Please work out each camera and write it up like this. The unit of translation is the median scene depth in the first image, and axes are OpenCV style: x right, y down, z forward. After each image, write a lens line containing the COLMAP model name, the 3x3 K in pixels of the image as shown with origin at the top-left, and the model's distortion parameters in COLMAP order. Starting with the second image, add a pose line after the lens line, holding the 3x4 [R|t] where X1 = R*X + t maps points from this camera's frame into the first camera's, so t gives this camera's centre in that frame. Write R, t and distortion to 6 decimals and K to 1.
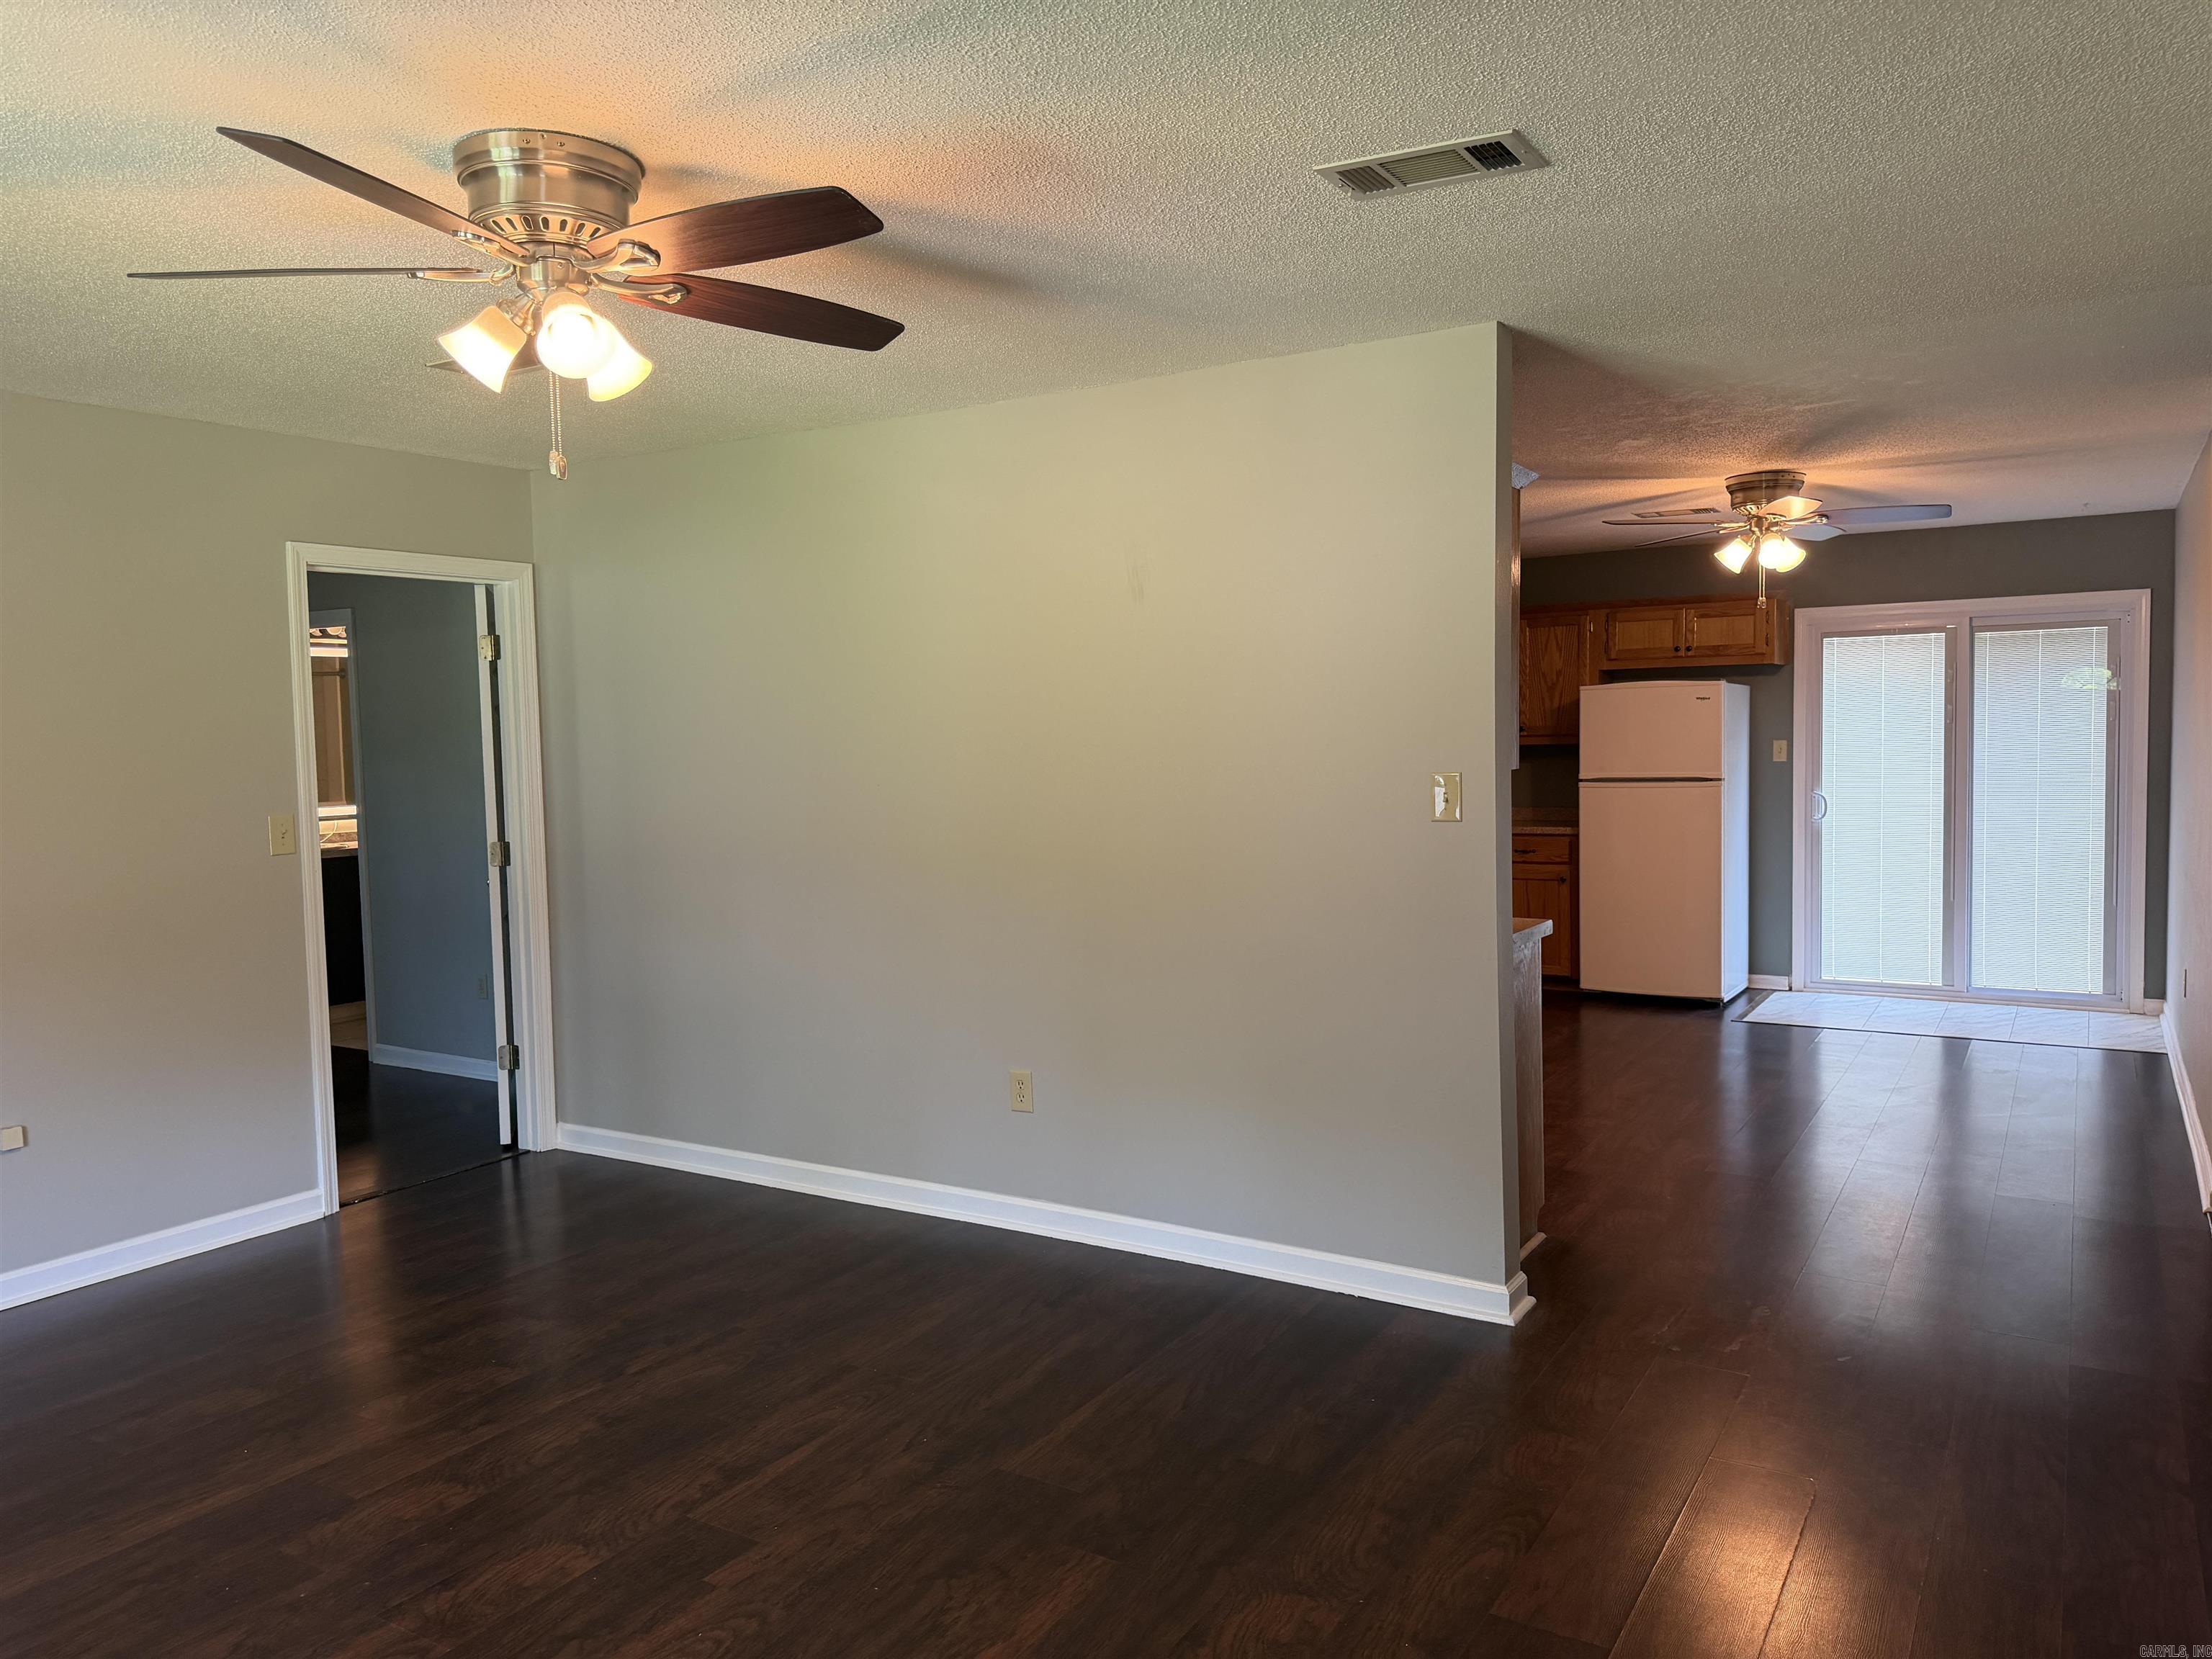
lens RADIAL K [[1567.0, 0, 1100.7], [0, 1567.0, 823.3], [0, 0, 1]] dist [0.038504, -0.040087]
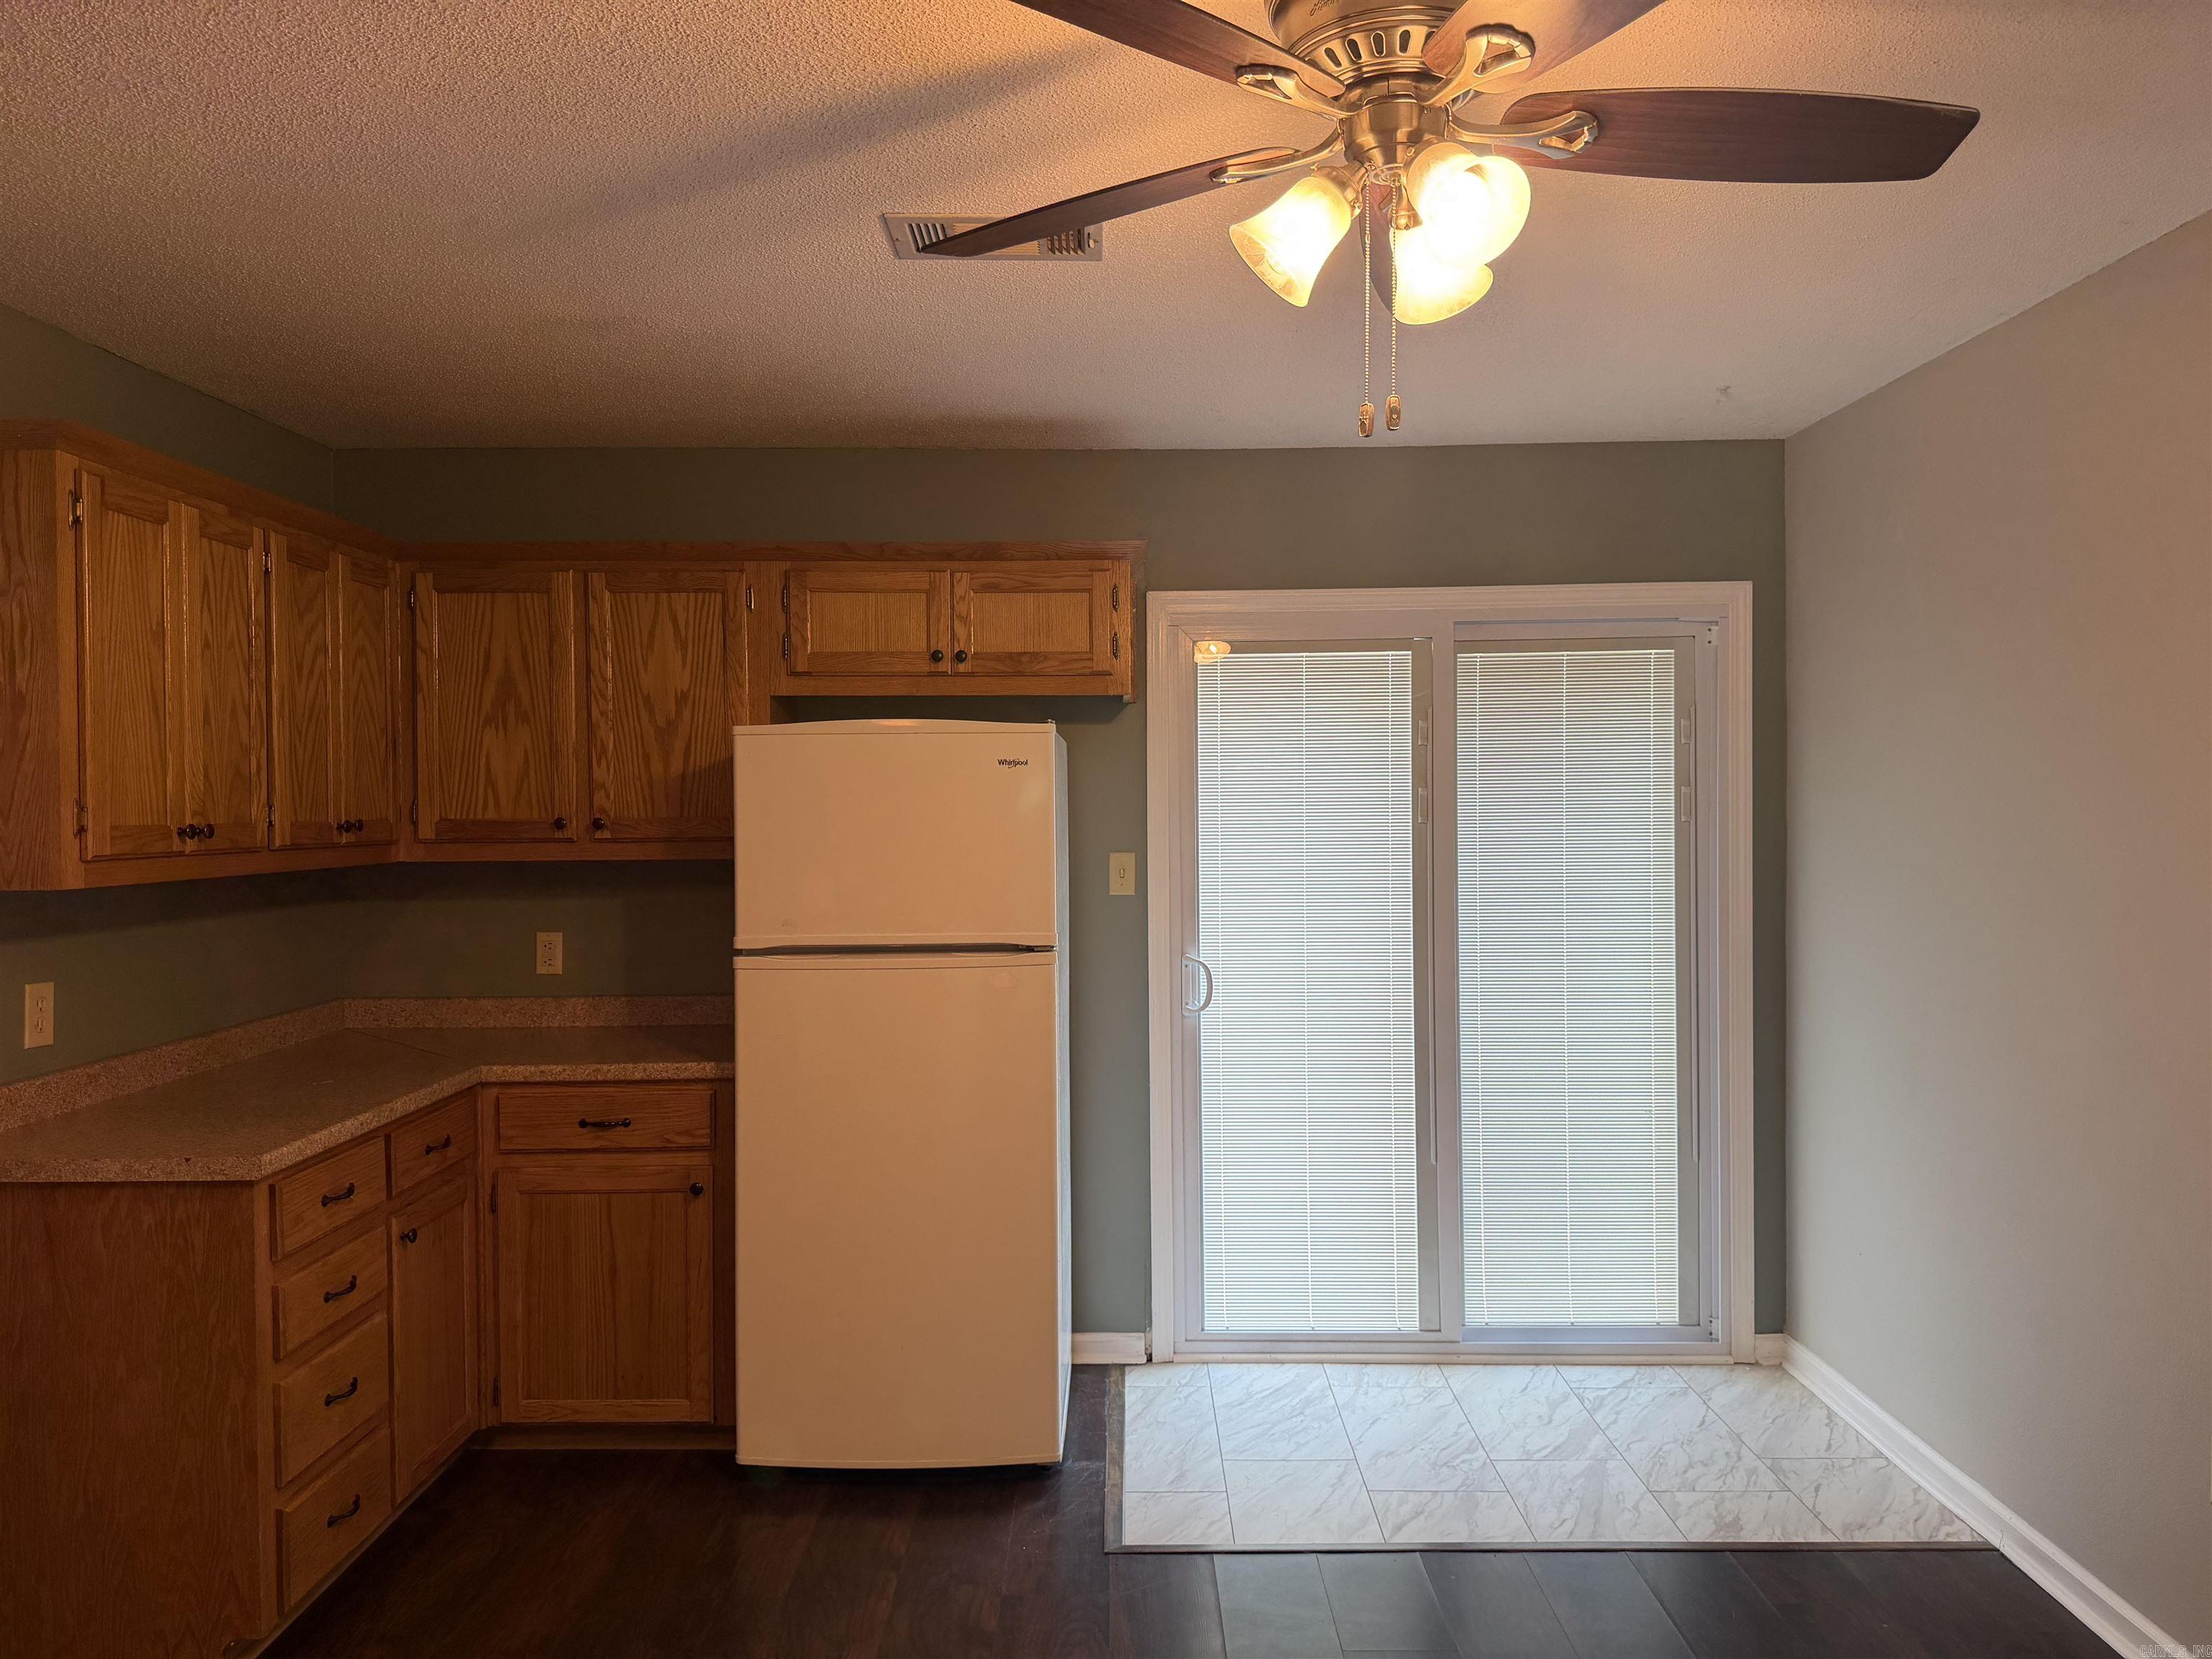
lens RADIAL K [[1567.0, 0, 1100.2], [0, 1567.0, 821.3], [0, 0, 1]] dist [0.038504, -0.040087]
pose [[0.849513, 0.010619, 0.527461, 0.165785], [0.022247, 0.998187, -0.055928, -0.035712], [-0.527098, 0.059246, 0.847737, 0.590066]]
